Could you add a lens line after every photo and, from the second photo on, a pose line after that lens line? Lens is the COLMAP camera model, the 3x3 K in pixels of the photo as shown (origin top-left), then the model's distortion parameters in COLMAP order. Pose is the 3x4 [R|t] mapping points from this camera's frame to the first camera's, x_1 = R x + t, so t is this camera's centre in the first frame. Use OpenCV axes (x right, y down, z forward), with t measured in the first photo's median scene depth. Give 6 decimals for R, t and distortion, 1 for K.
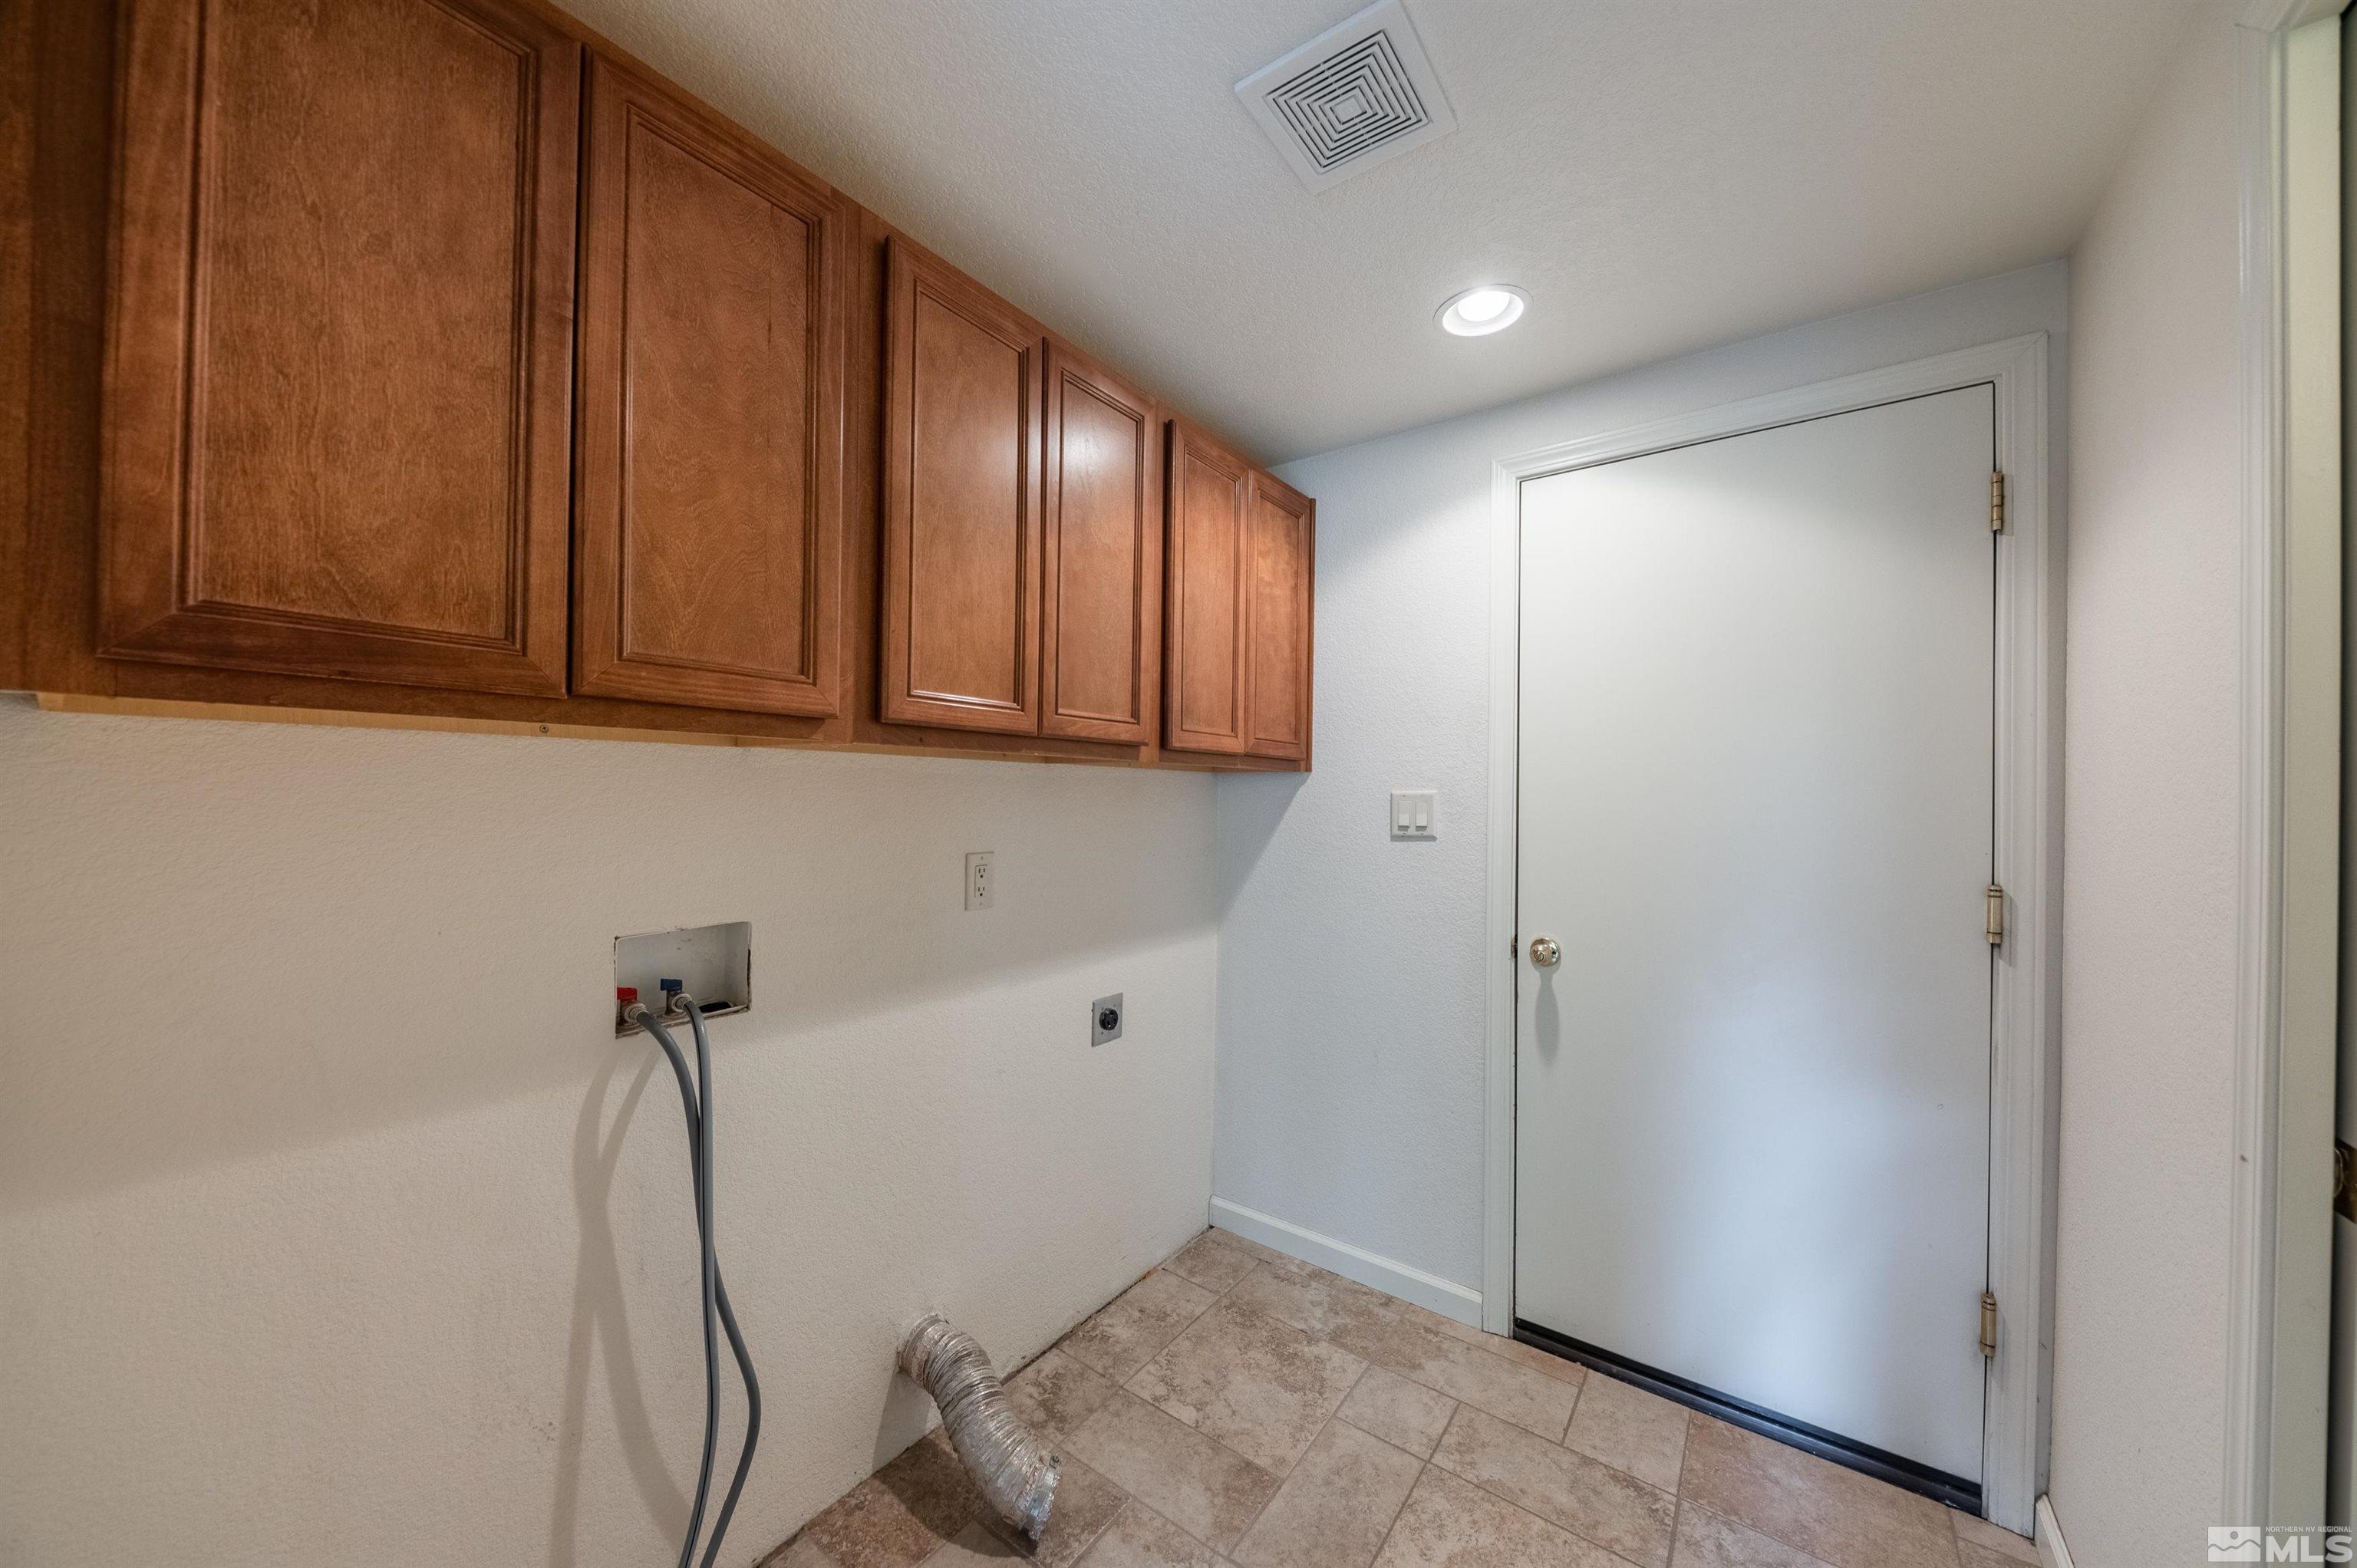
lens RADIAL K [[814.4, 0, 1173.9], [0, 814.4, 791.5], [0, 0, 1]] dist [0.010297, -0.006788]
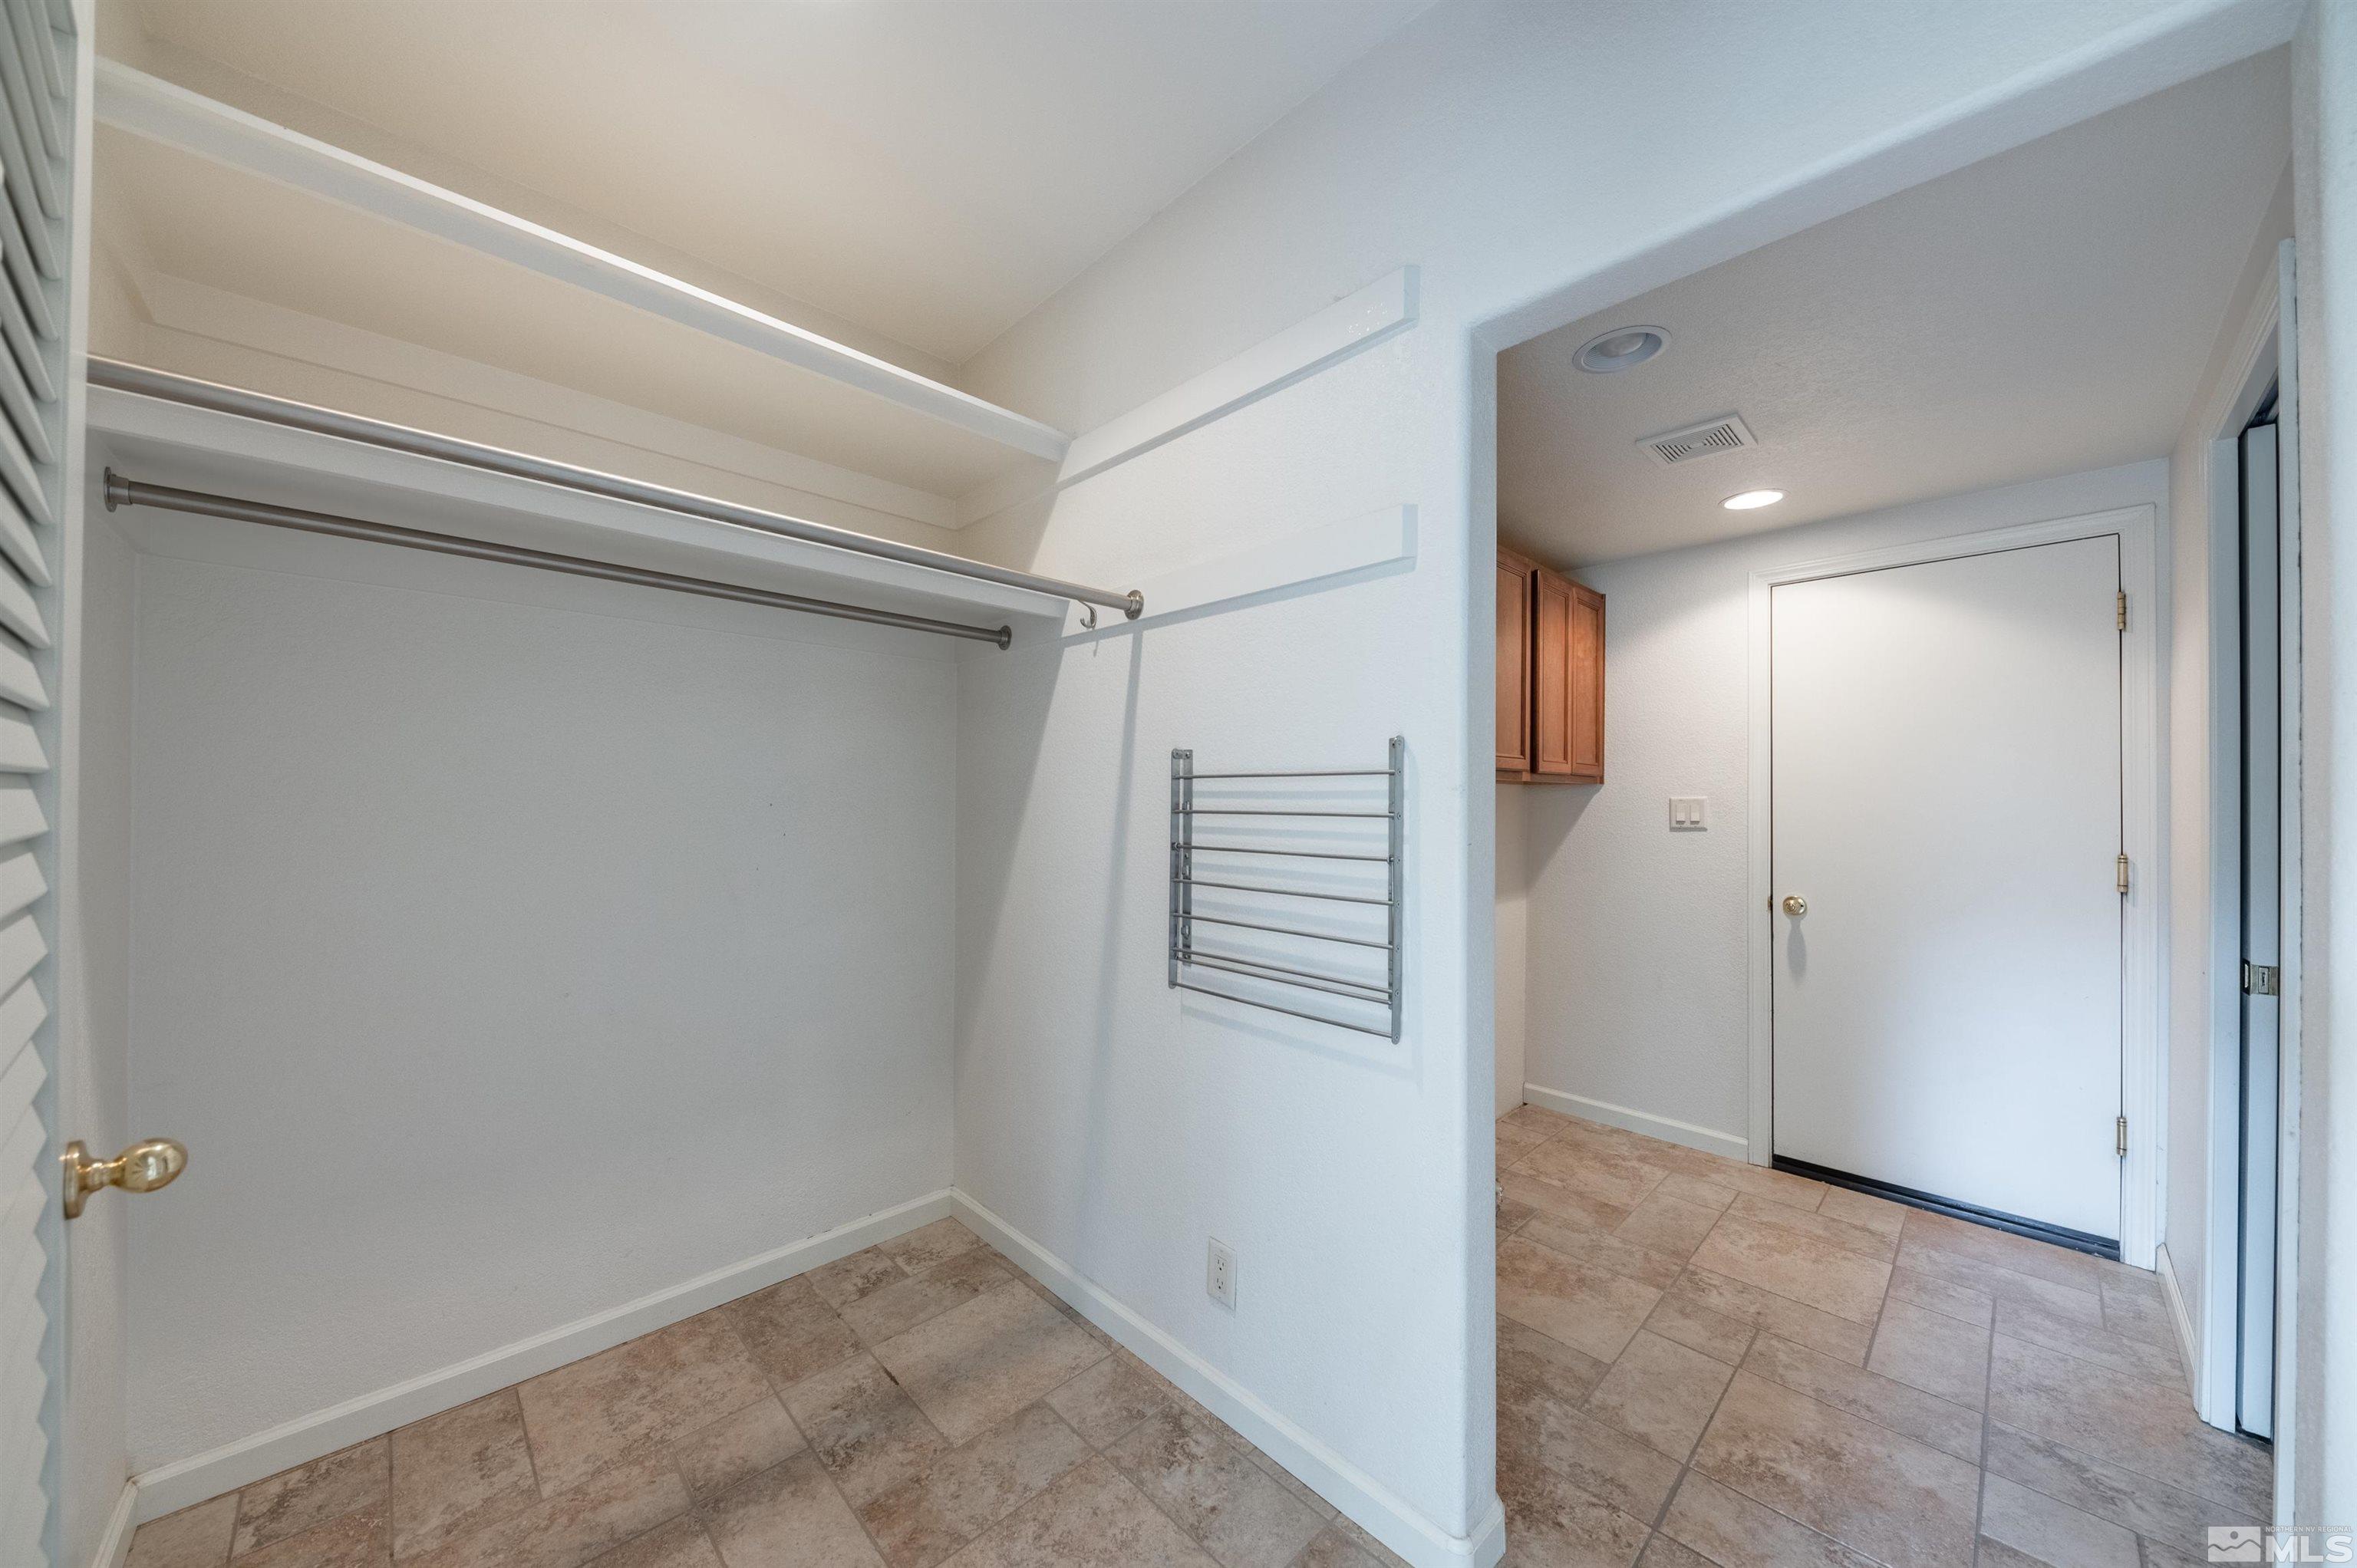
lens RADIAL K [[814.4, 0, 1173.9], [0, 814.4, 791.5], [0, 0, 1]] dist [0.010297, -0.006788]
pose [[0.985550, -0.008797, -0.169154, -0.405727], [0.008012, 0.999954, -0.005324, -0.010926], [0.169193, 0.003892, 0.985575, -0.658652]]
